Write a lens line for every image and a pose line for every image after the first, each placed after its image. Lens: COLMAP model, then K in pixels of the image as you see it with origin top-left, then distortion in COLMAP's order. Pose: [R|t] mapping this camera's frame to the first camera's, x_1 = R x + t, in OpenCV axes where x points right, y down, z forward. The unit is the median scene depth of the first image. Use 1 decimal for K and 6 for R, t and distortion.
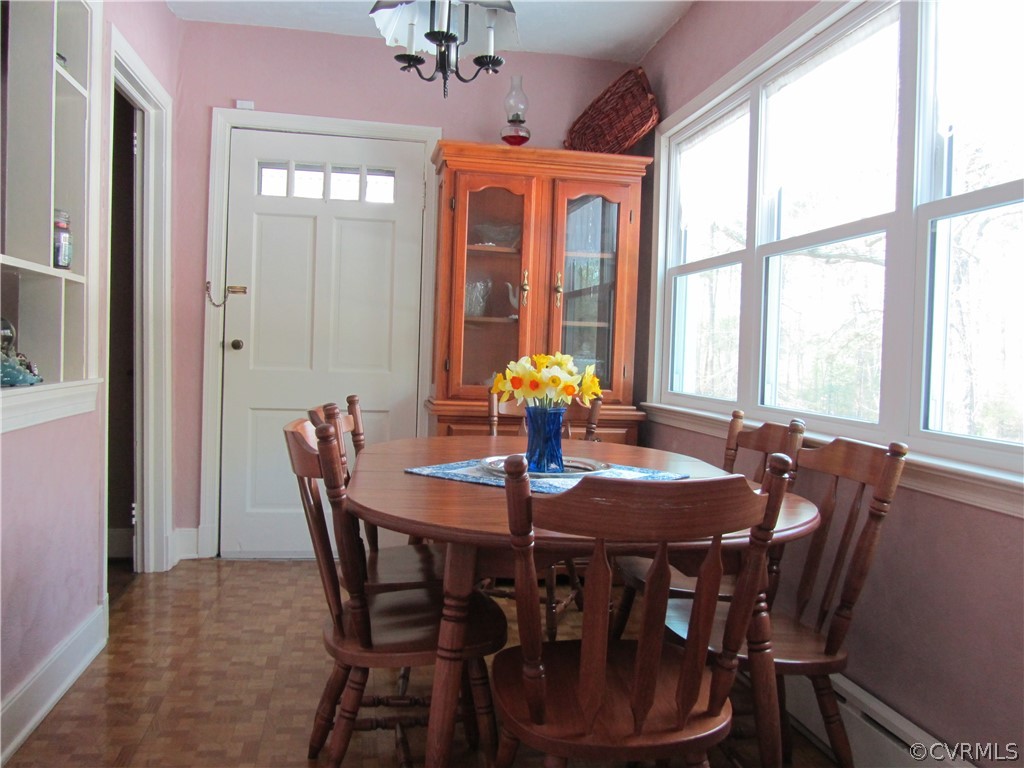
lens RADIAL K [[830.4, 0, 512.0], [0, 830.4, 384.0], [0, 0, 1]] dist [-0.031681, -0.006958]
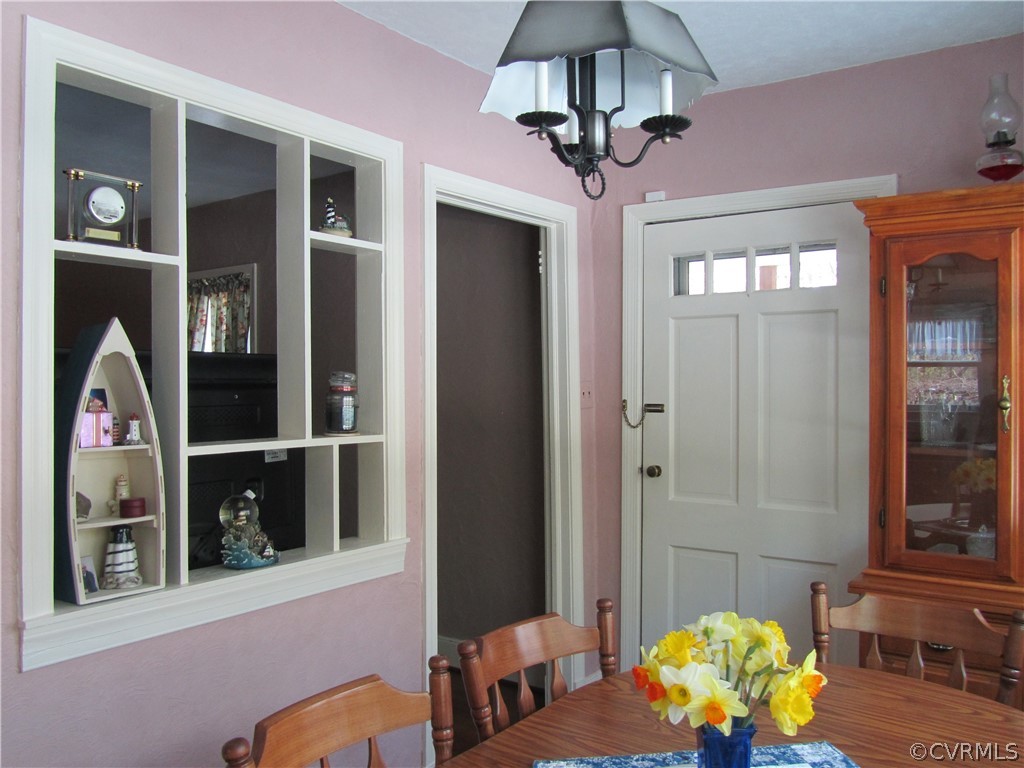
lens RADIAL K [[840.0, 0, 512.0], [0, 840.0, 384.0], [0, 0, 1]] dist [-0.060669, -0.001781]
pose [[0.696808, -0.035542, -0.716377, 0.195777], [-0.002133, 0.998664, -0.051621, -0.093640], [0.717255, 0.037498, 0.695801, 0.281087]]
